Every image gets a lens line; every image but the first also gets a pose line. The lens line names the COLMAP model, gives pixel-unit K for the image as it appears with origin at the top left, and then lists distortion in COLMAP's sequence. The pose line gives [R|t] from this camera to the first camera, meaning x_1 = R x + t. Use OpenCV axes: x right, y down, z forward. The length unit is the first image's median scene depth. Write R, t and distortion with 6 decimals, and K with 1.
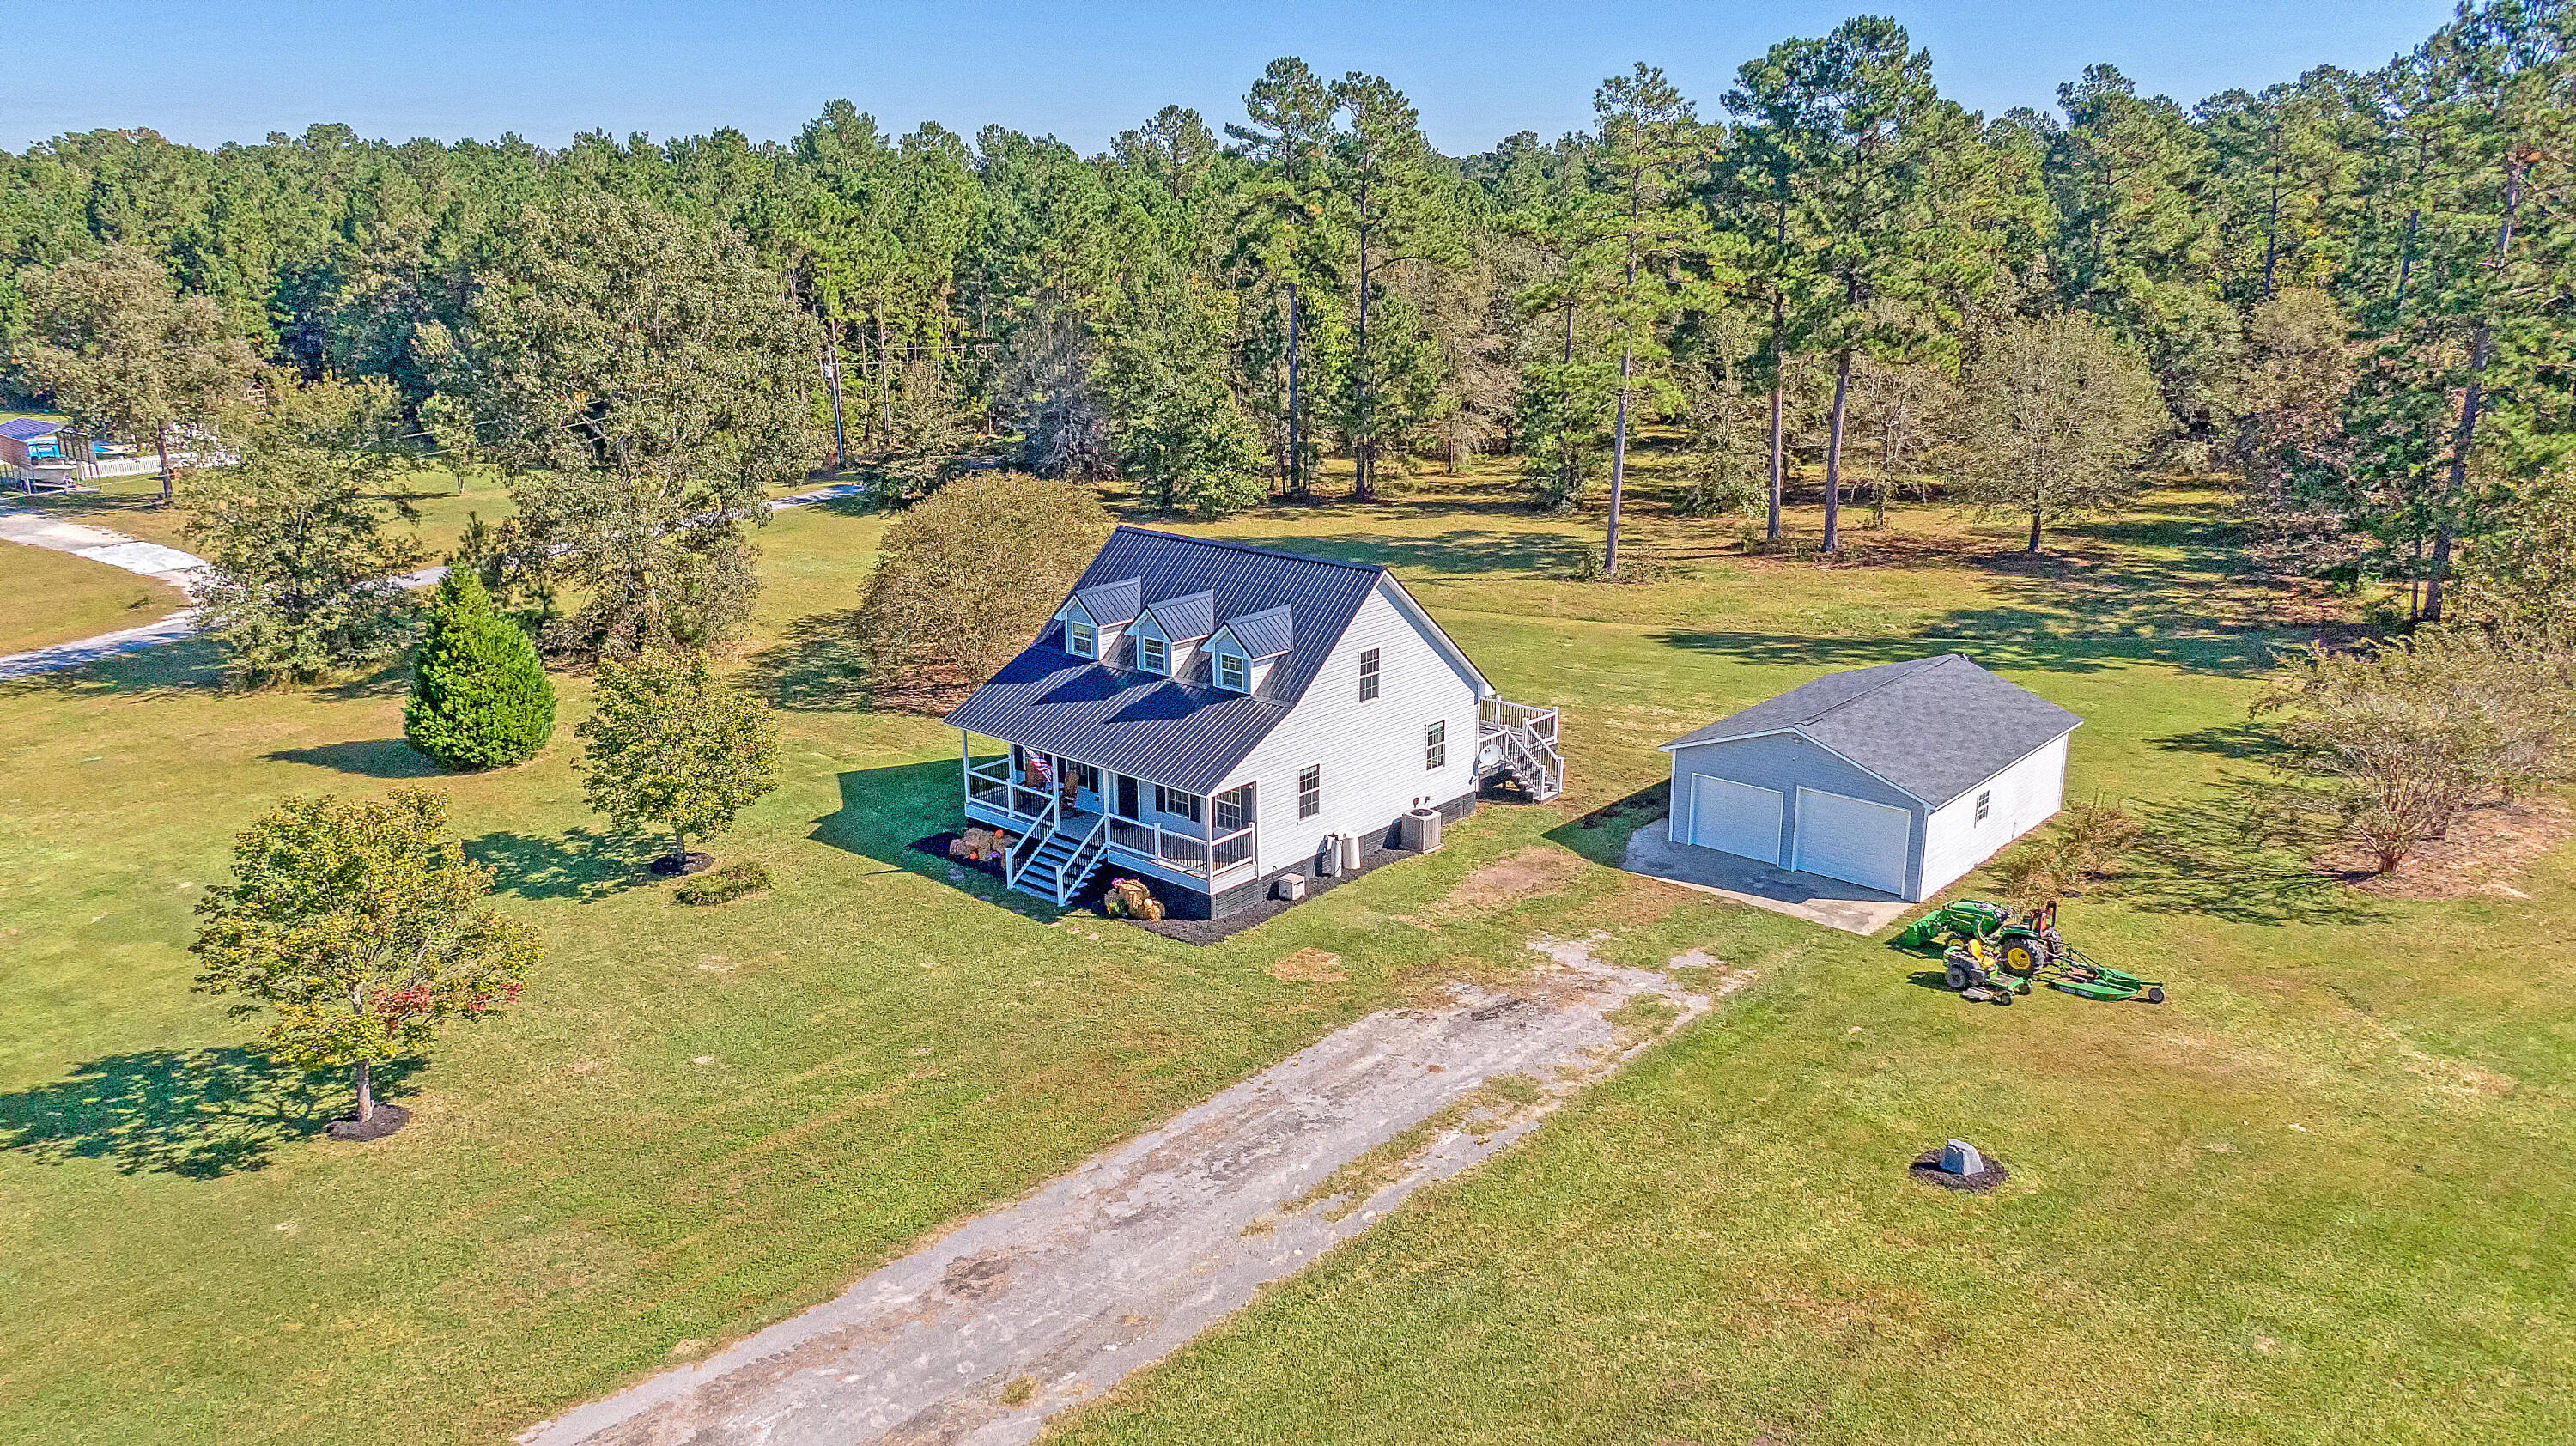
lens RADIAL K [[1849.6, 0, 1279.7], [0, 1849.6, 727.9], [0, 0, 1]] dist [0.029781, -0.044640]
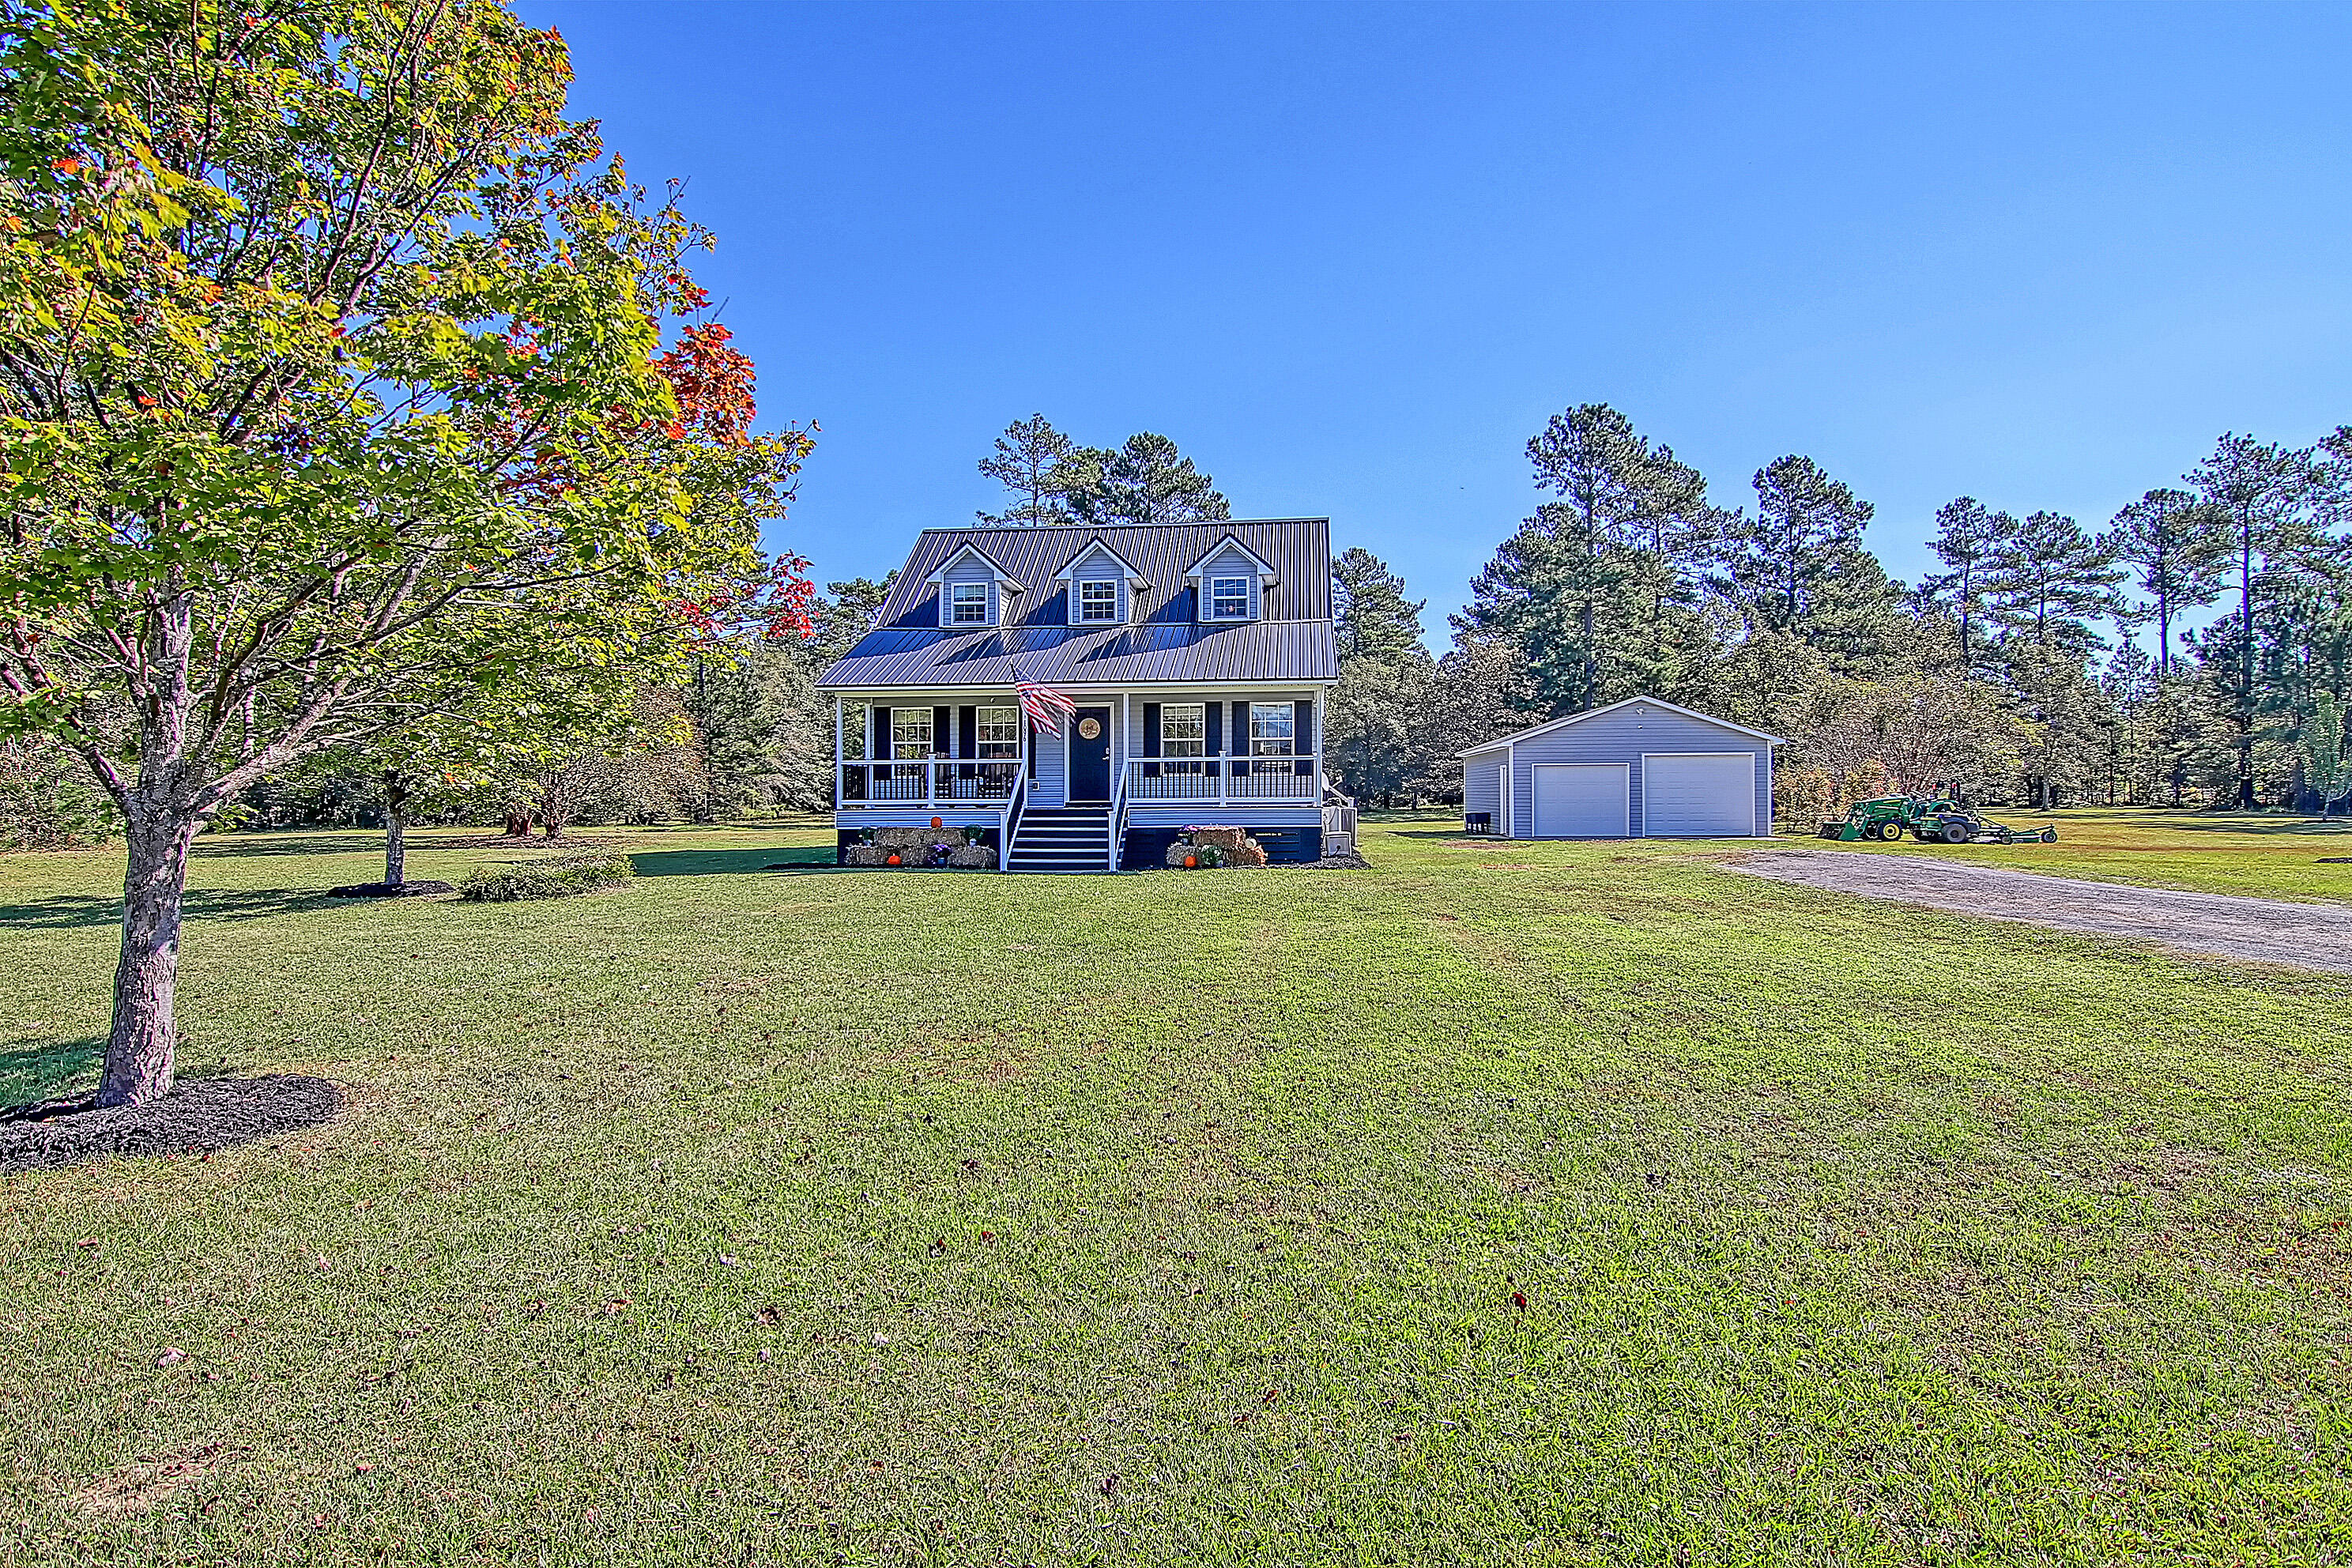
lens RADIAL K [[1211.6, 0, 1176.1], [0, 1211.6, 787.7], [0, 0, 1]] dist [-0.014008, -0.006555]
pose [[0.811566, 0.007641, 0.584211, -0.264156], [0.160808, 0.958374, -0.235923, 0.127848], [-0.561696, 0.285412, 0.776555, 0.447289]]
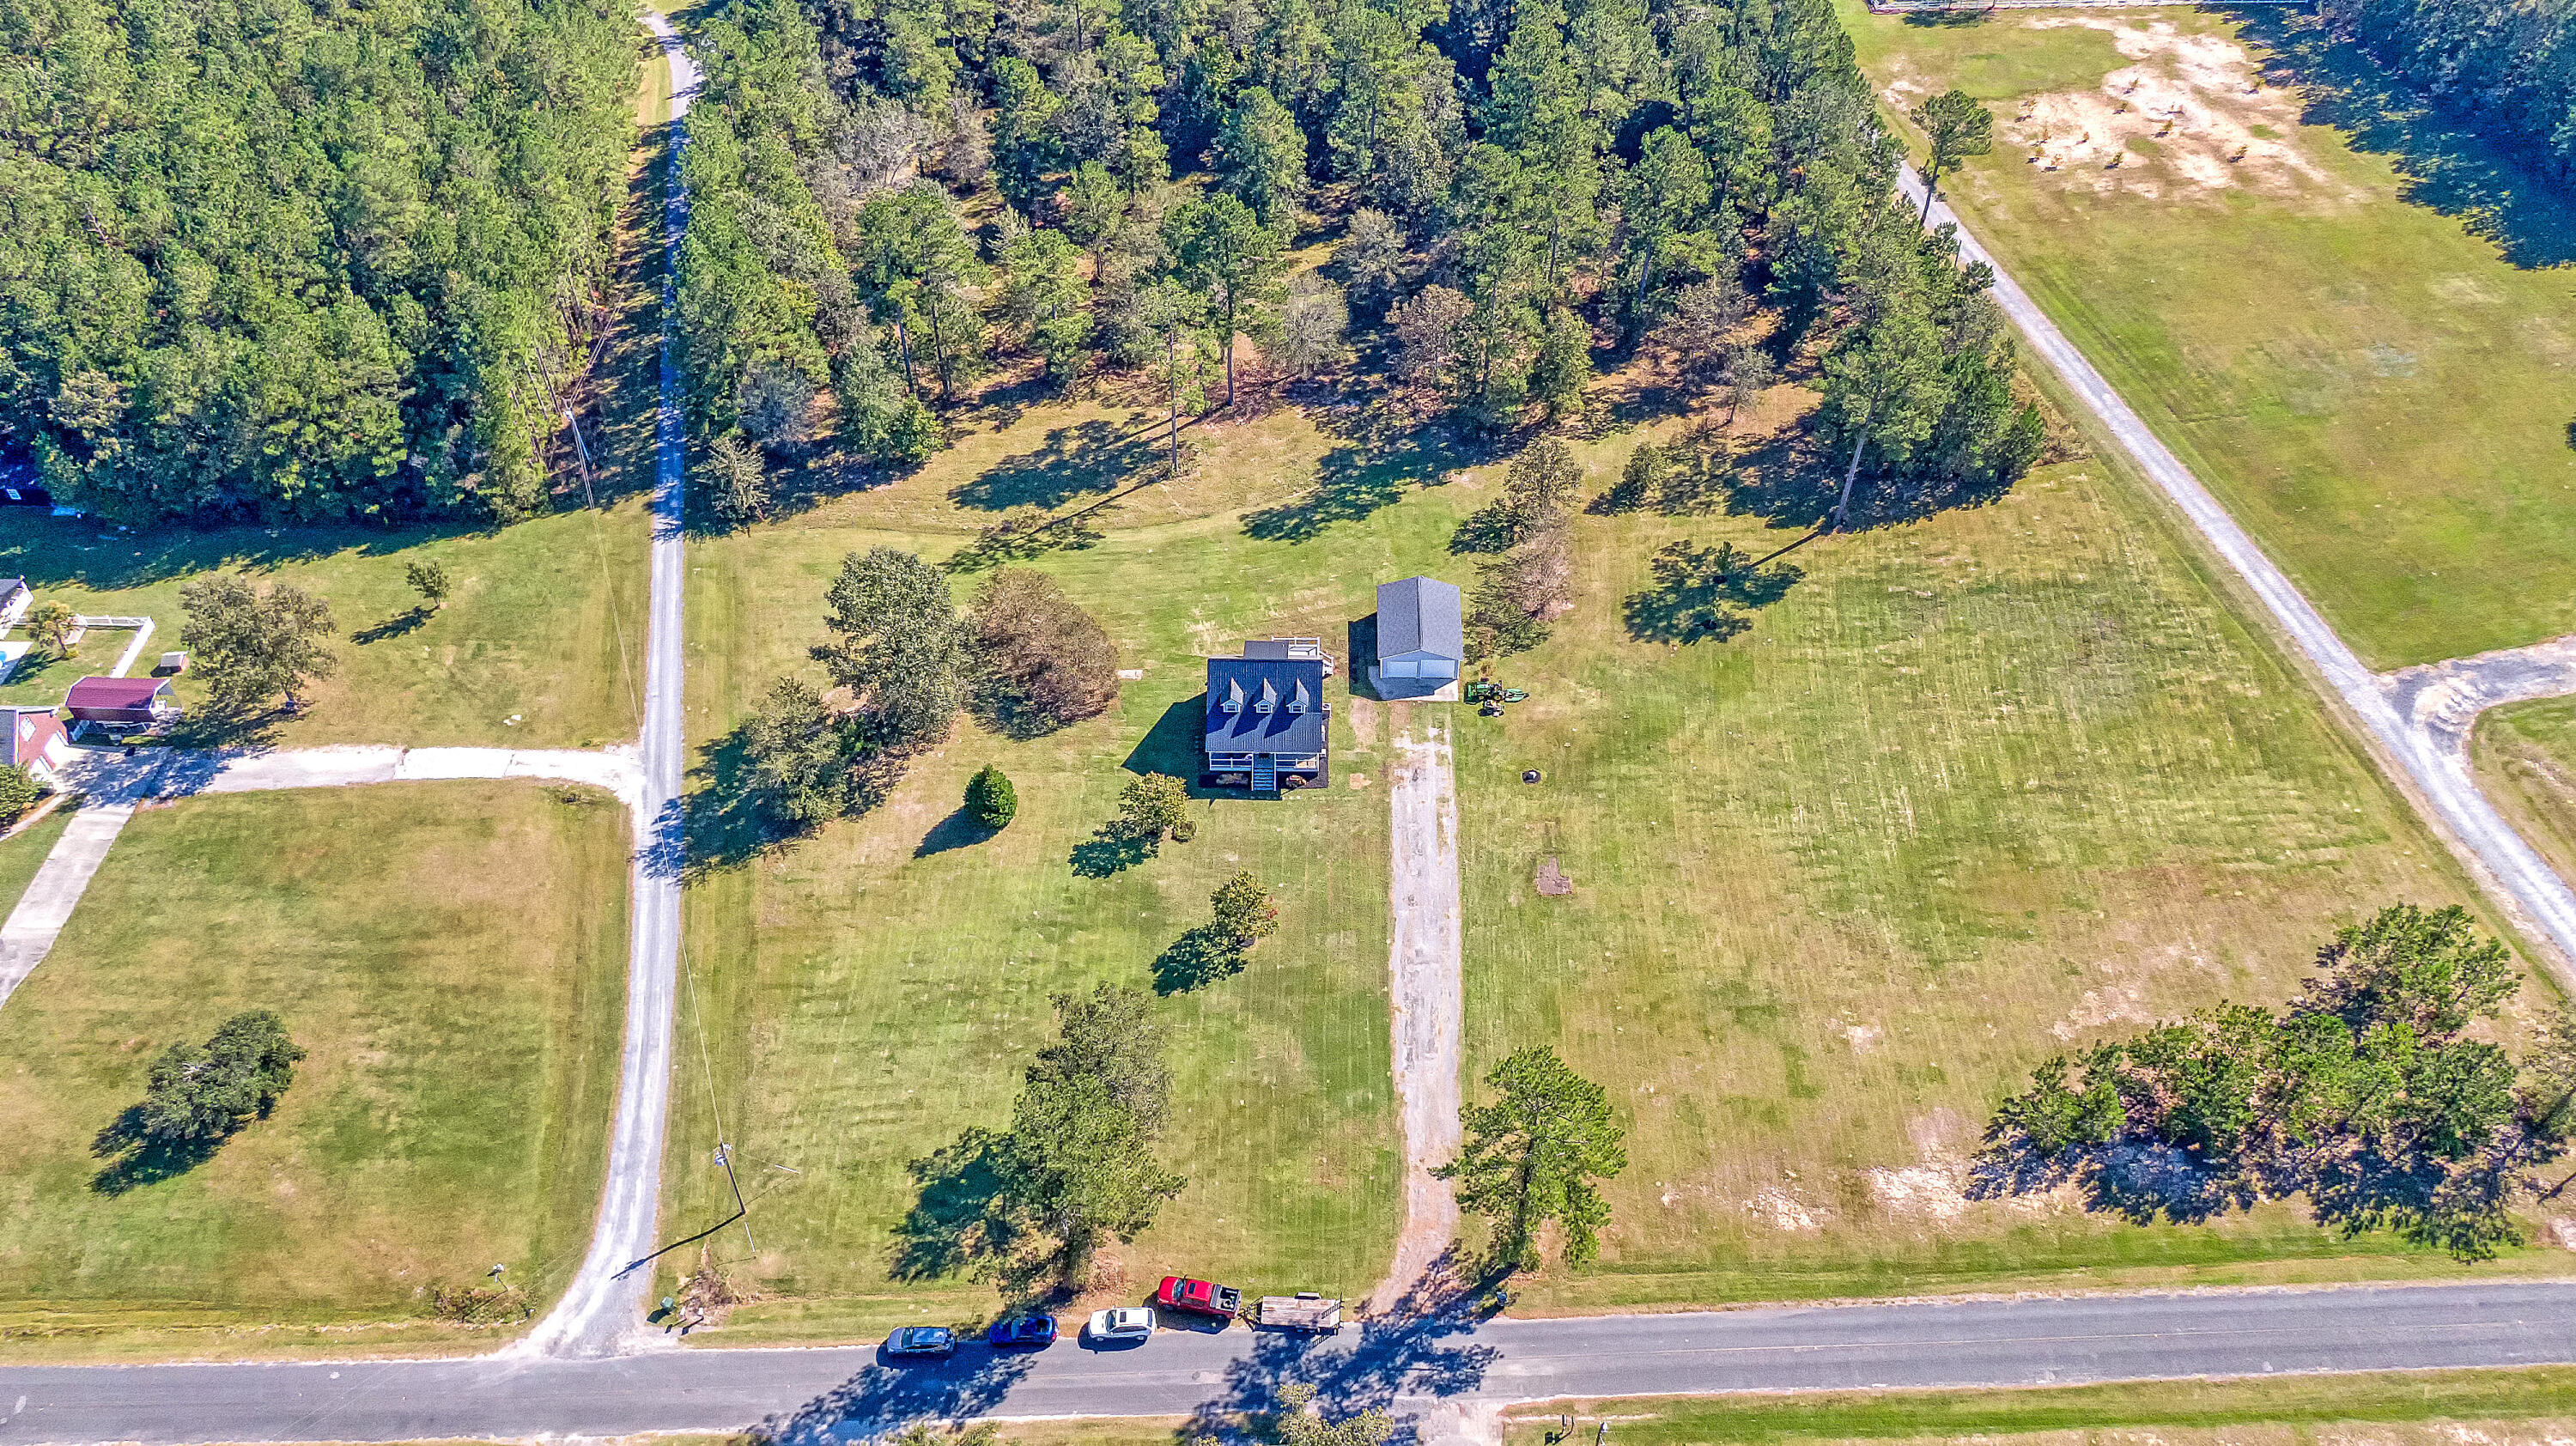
lens RADIAL K [[1849.6, 0, 1270.8], [0, 1849.6, 777.6], [0, 0, 1]] dist [0.029781, -0.044640]
pose [[0.765195, -0.474517, 0.435098, -1.149939], [0.190932, 0.812689, 0.550529, -1.300128], [-0.614835, -0.338187, 0.712466, -1.024404]]
